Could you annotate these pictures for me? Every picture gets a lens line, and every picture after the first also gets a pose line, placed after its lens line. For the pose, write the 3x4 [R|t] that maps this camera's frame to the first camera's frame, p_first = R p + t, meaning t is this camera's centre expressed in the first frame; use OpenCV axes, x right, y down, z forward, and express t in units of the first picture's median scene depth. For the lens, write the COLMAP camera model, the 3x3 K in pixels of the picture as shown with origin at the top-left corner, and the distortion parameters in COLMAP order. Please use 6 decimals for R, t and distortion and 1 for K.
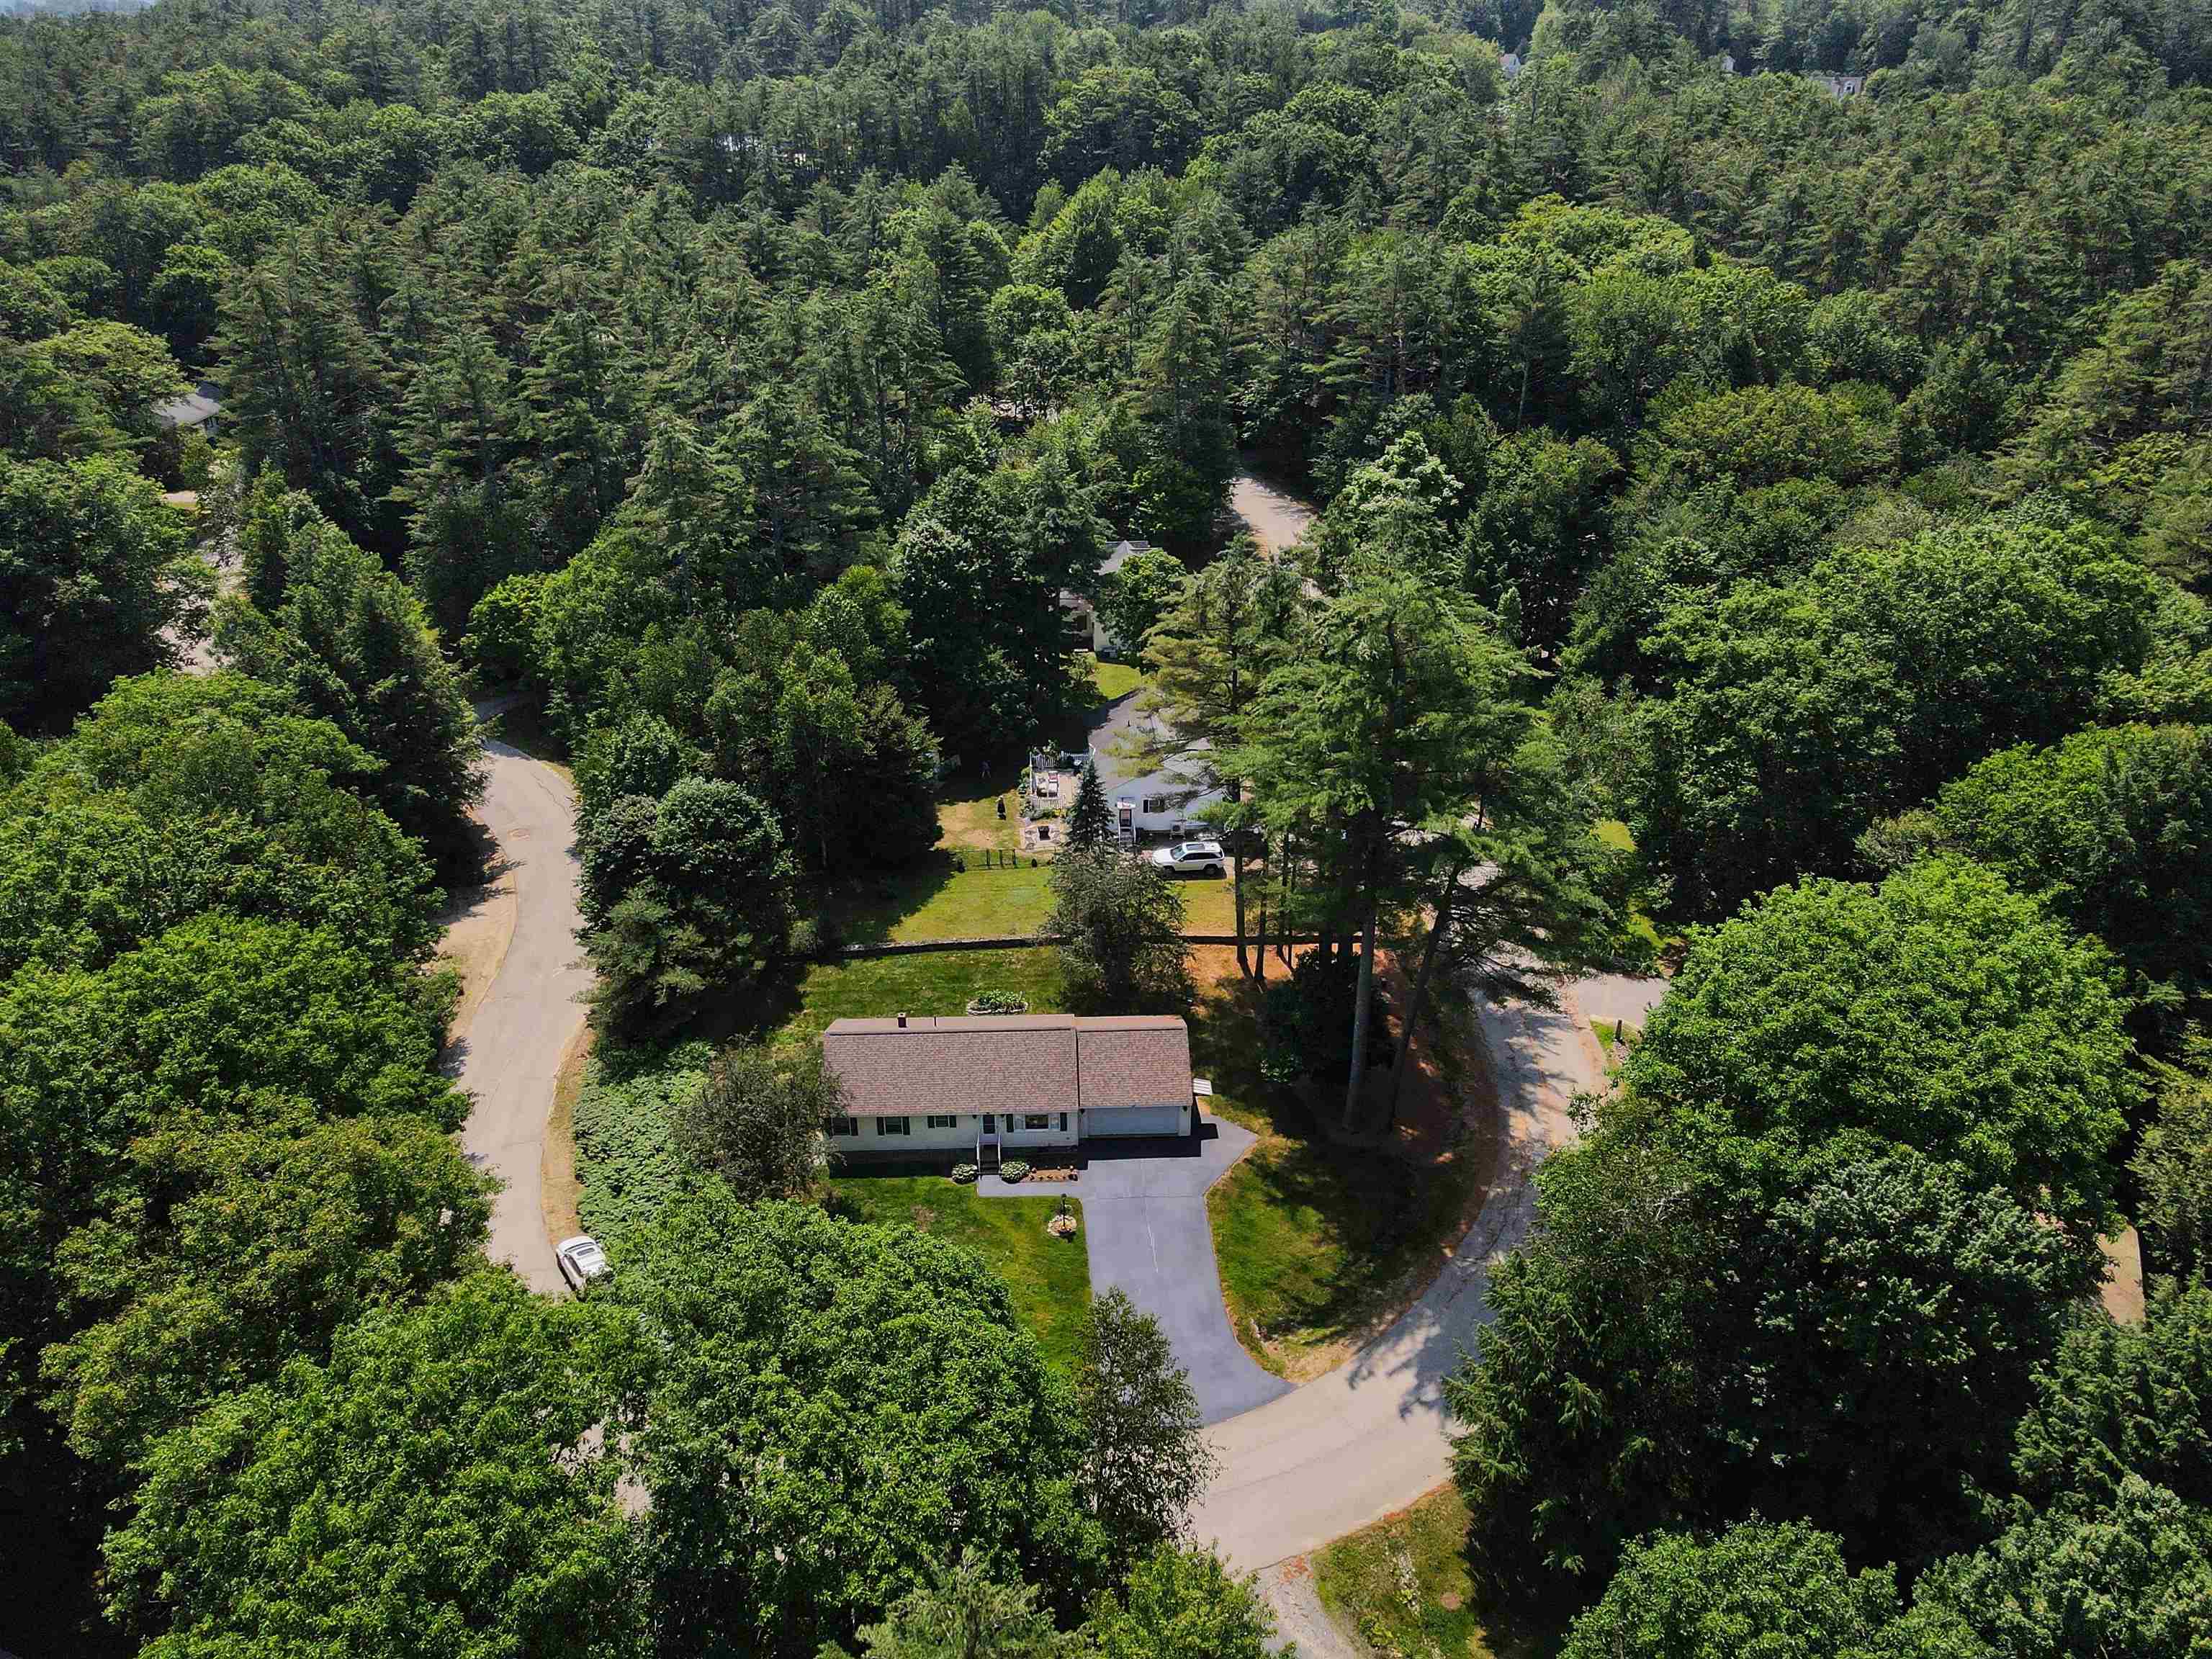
lens RADIAL K [[1621.3, 0, 1093.6], [0, 1621.3, 832.6], [0, 0, 1]] dist [-0.011547, 0.066933]
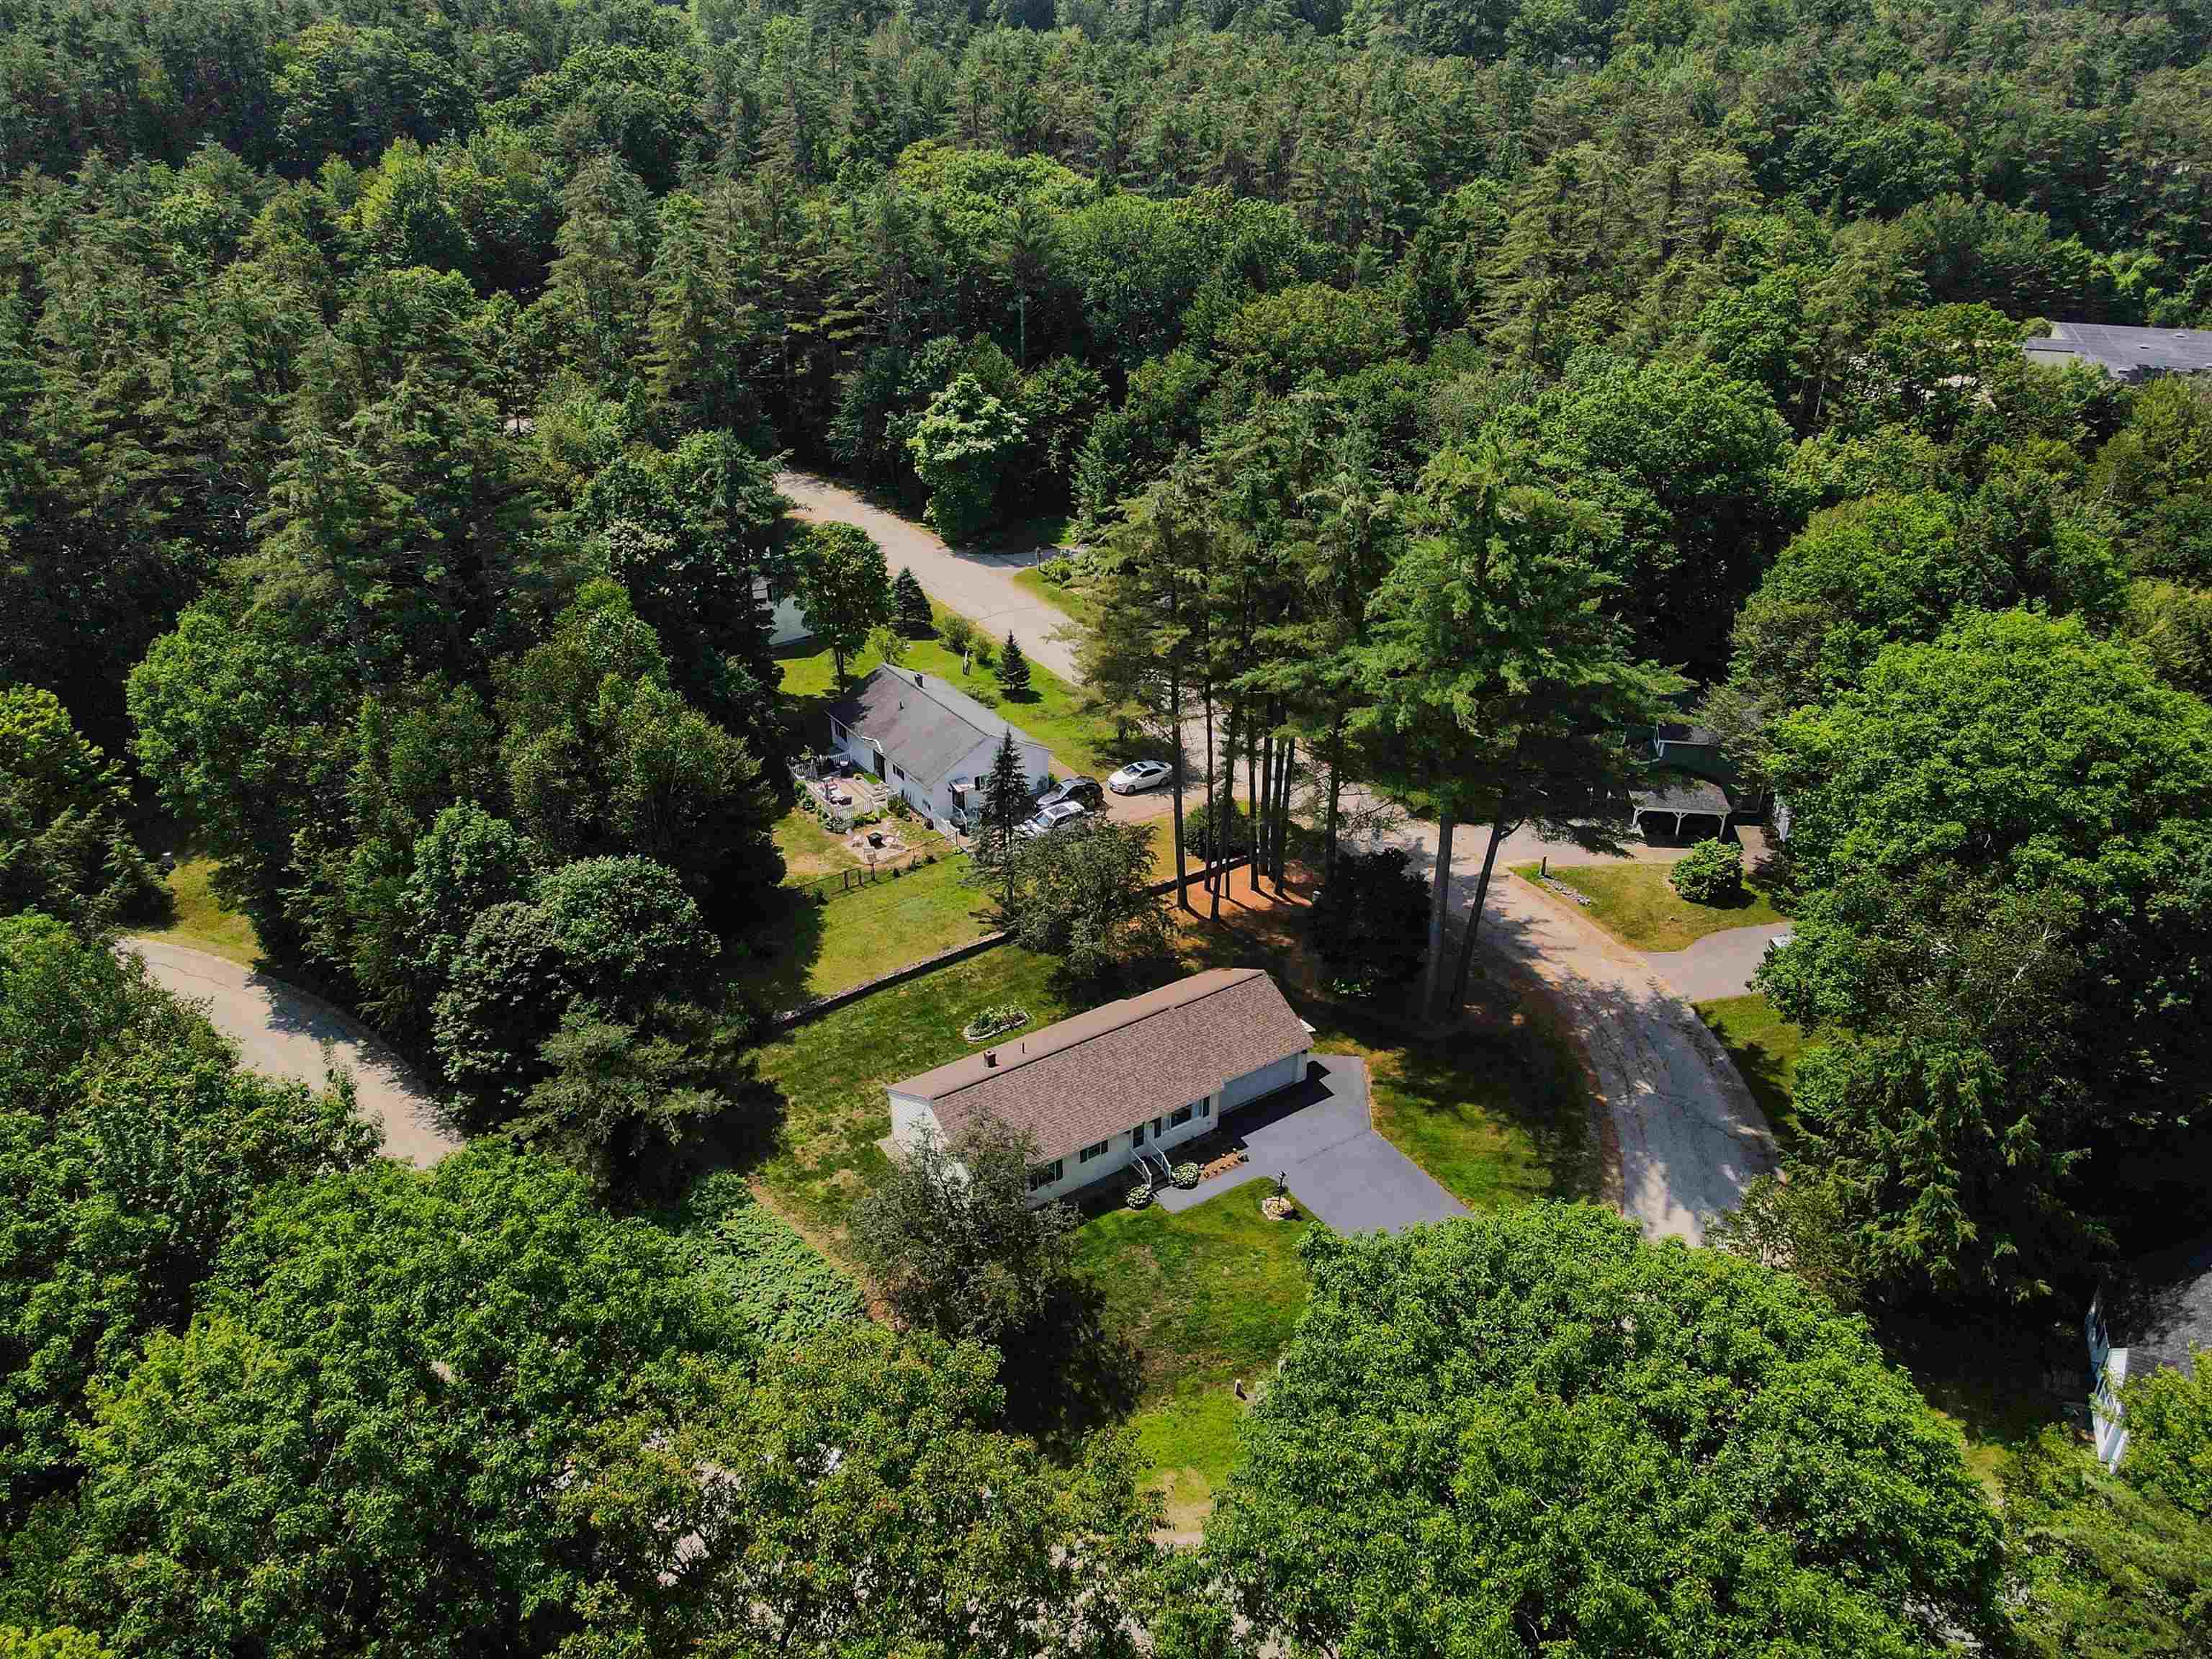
lens RADIAL K [[1621.3, 0, 1093.6], [0, 1621.3, 832.6], [0, 0, 1]] dist [-0.011547, 0.066933]
pose [[0.853289, -0.244224, 0.460709, -0.375817], [0.244258, 0.967812, 0.060646, -0.032486], [-0.460690, 0.060784, 0.885477, 0.184883]]
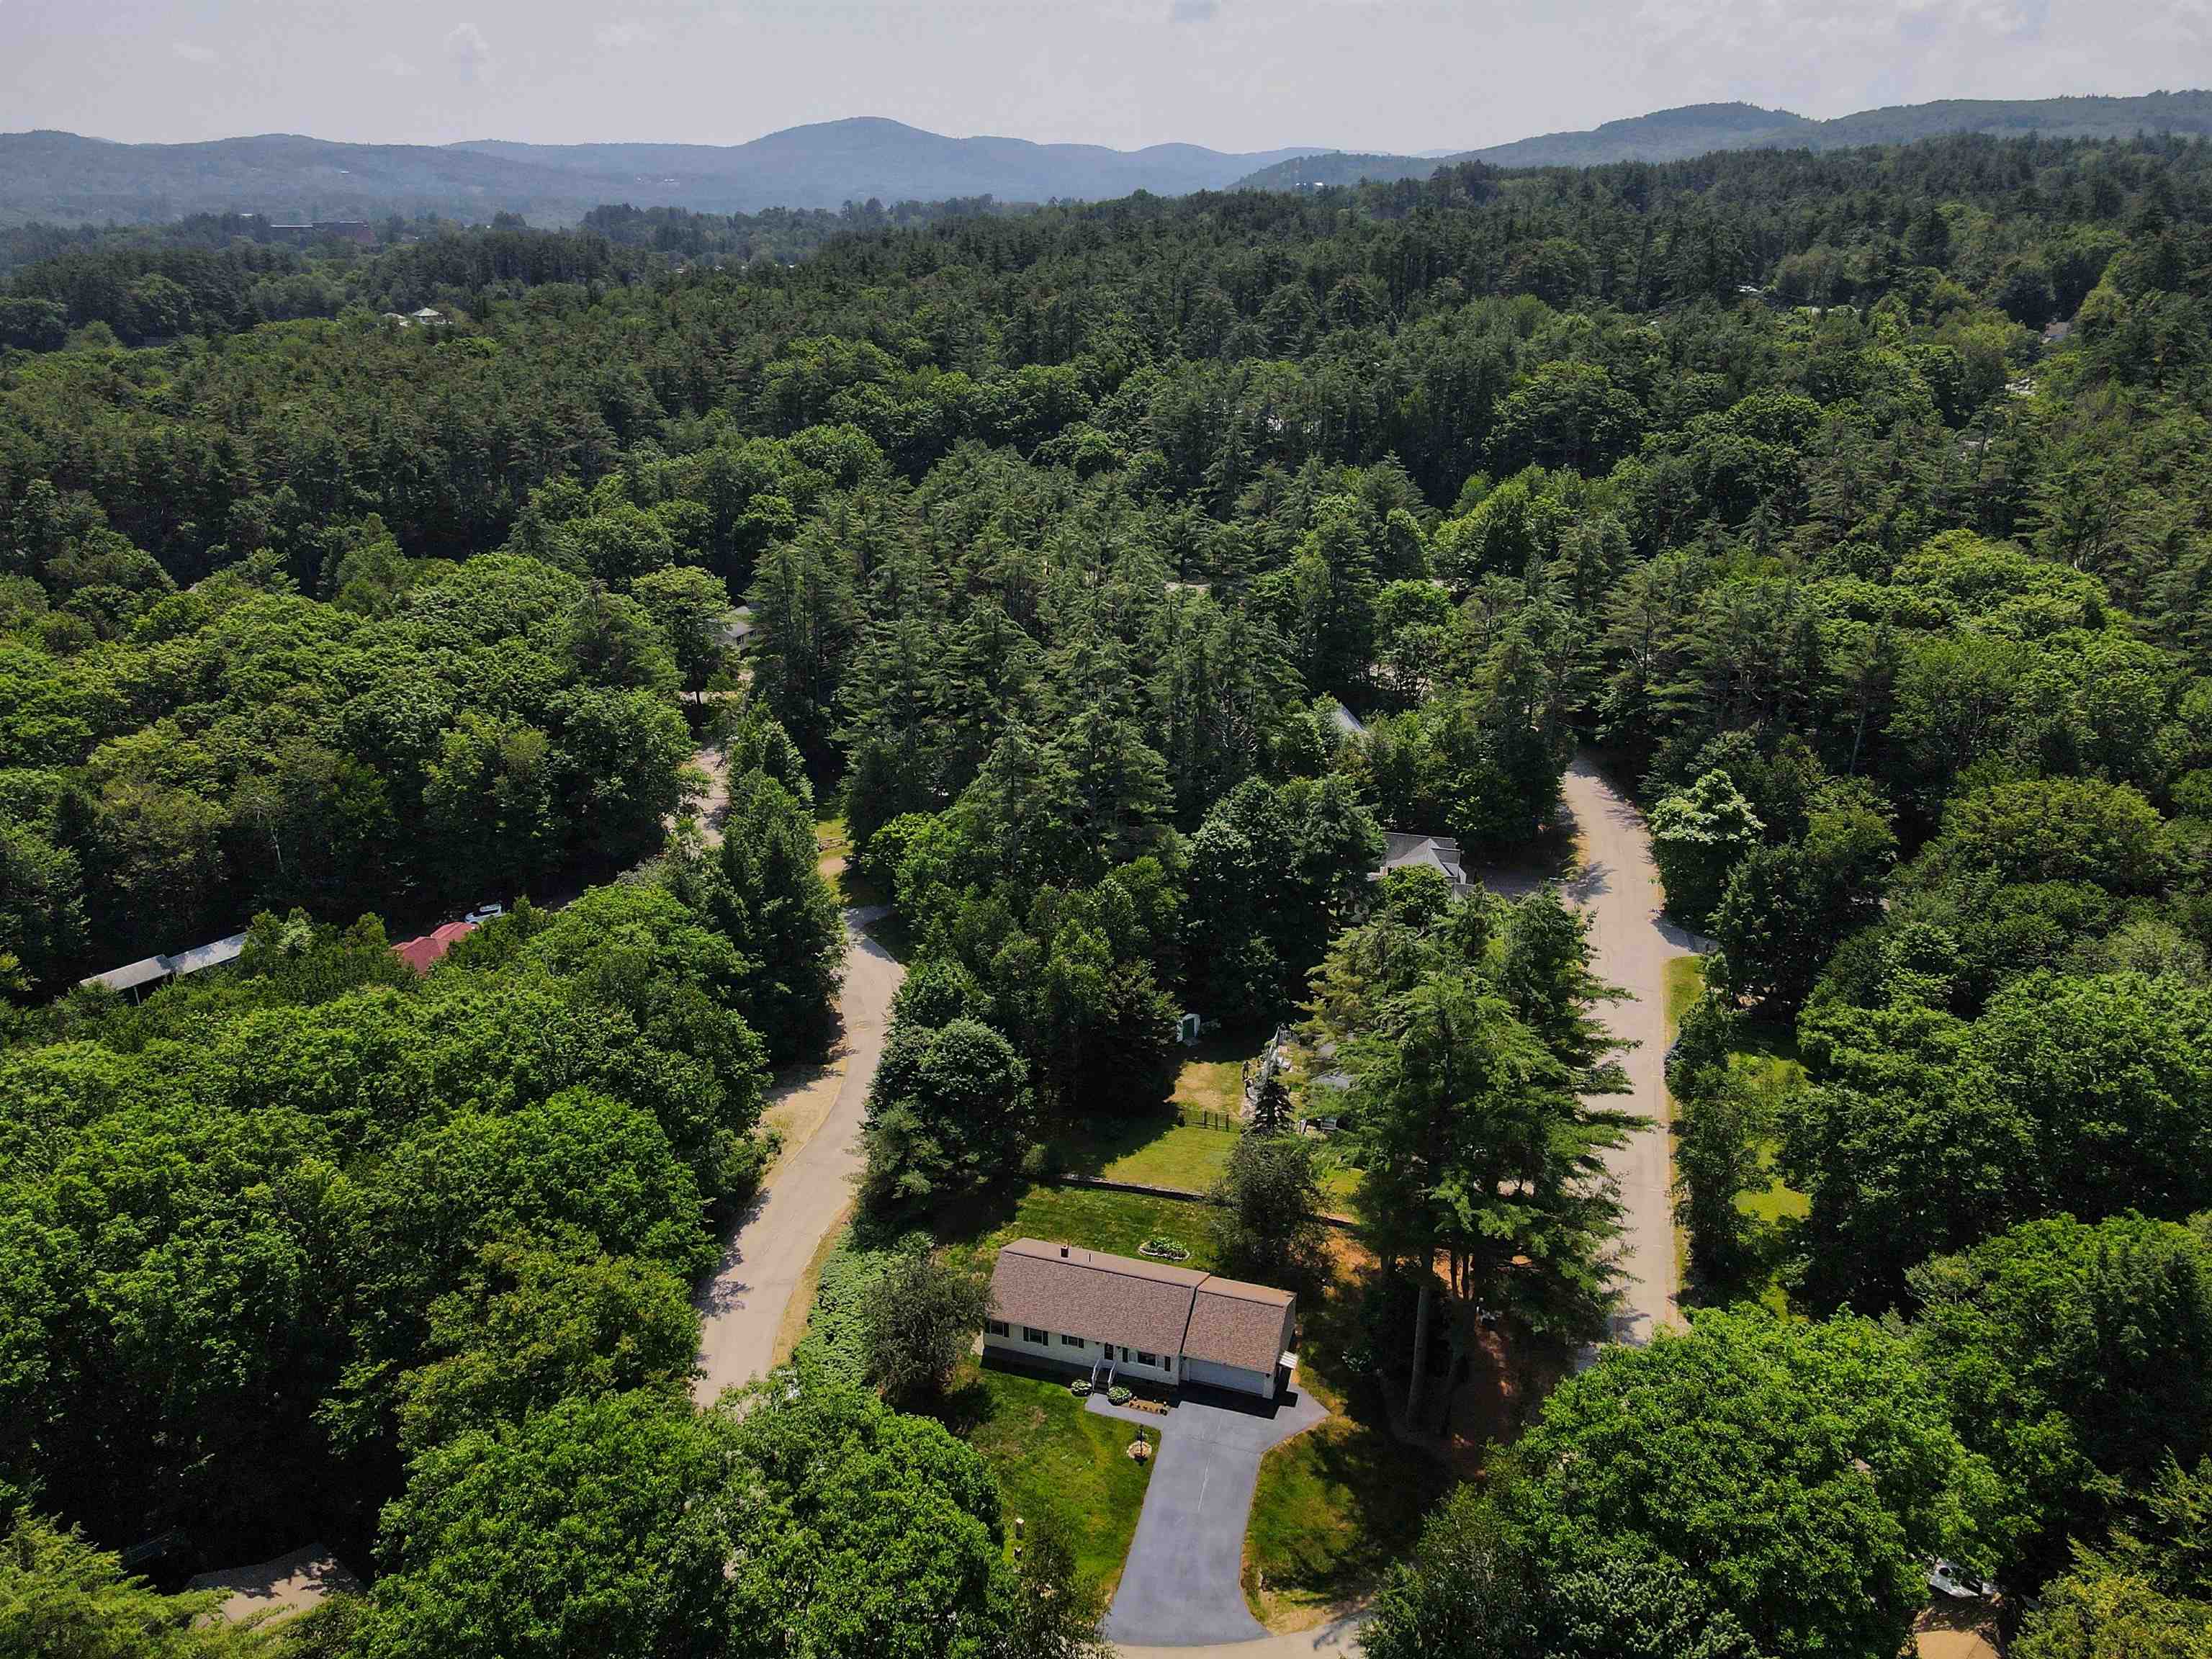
lens RADIAL K [[1621.3, 0, 1093.6], [0, 1621.3, 832.6], [0, 0, 1]] dist [-0.011547, 0.066933]
pose [[0.943420, 0.128306, -0.305771, 0.209046], [-0.157499, 0.984840, -0.072692, -0.098133], [0.291809, 0.116738, 0.949326, -0.183153]]
